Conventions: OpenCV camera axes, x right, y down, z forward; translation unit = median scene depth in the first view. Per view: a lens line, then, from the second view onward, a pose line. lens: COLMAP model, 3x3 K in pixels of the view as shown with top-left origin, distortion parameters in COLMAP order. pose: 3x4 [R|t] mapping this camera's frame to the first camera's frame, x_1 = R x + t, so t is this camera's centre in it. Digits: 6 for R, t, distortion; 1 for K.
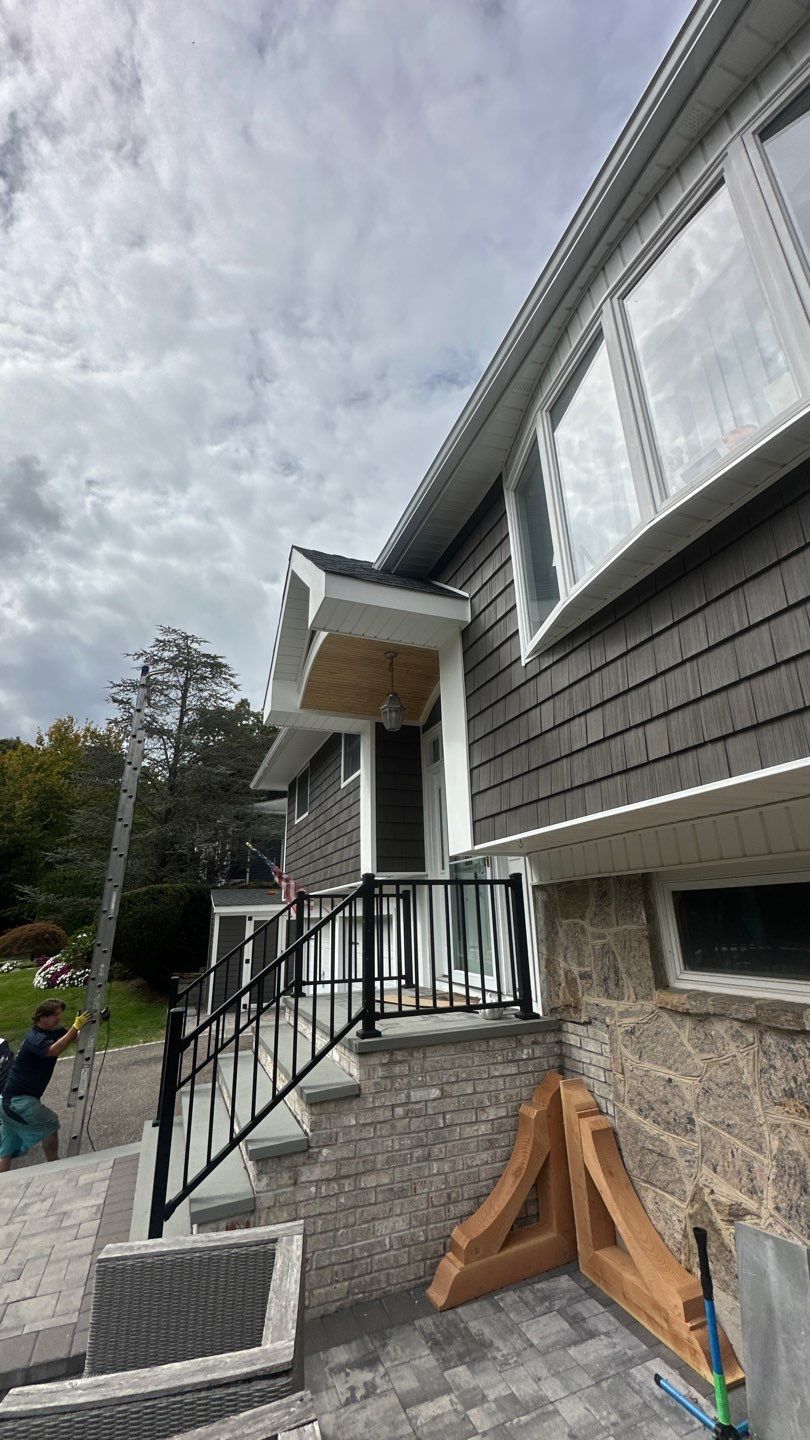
lens RADIAL K [[573.0, 0, 405.0], [0, 573.0, 720.0], [0, 0, 1]] dist [-0.003769, 0.001028]
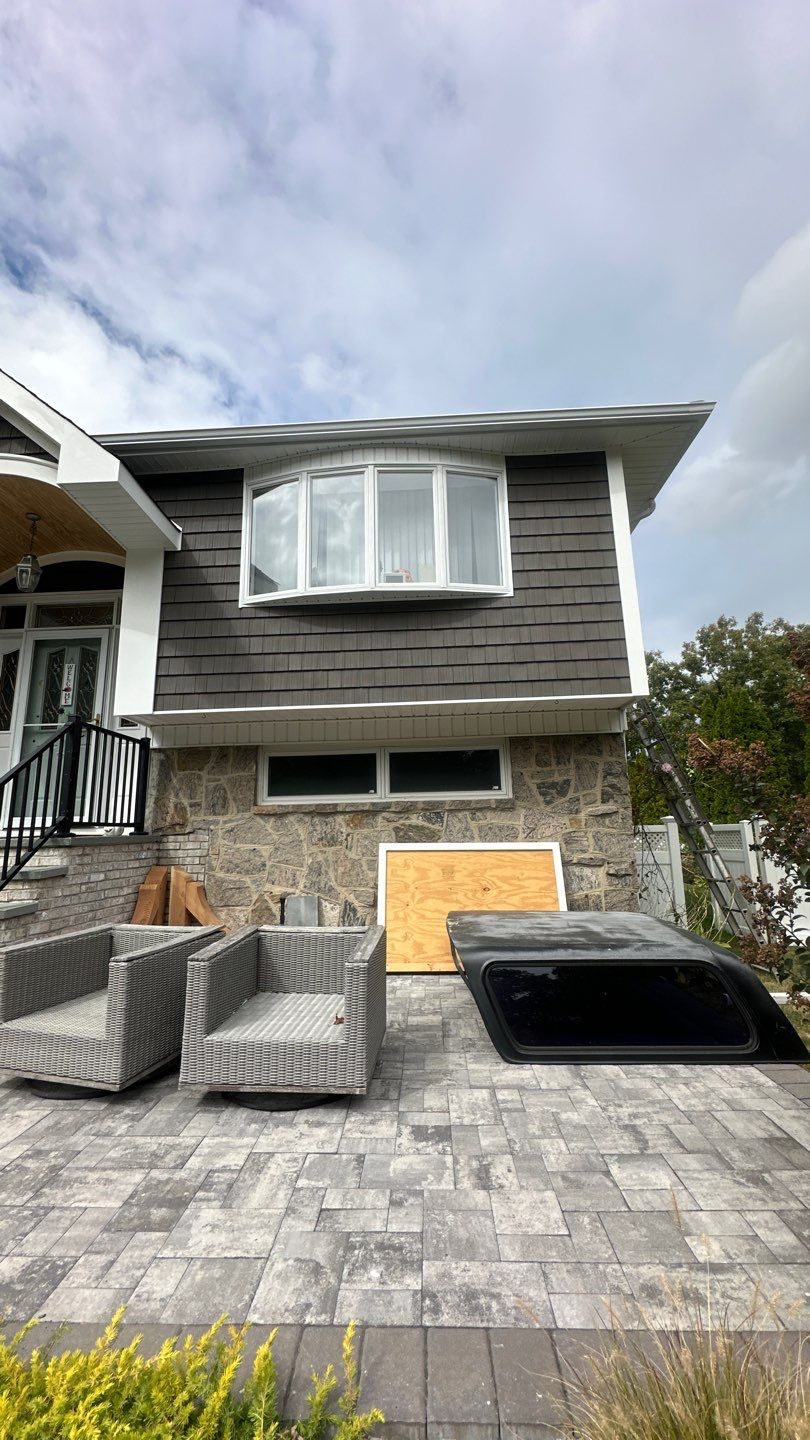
lens RADIAL K [[573.0, 0, 405.0], [0, 573.0, 720.0], [0, 0, 1]] dist [-0.003769, 0.001028]
pose [[0.403202, 0.197608, 0.893521, -0.976878], [-0.286906, 0.954475, -0.081622, 0.202538], [-0.868972, -0.223447, 0.441542, -0.155516]]
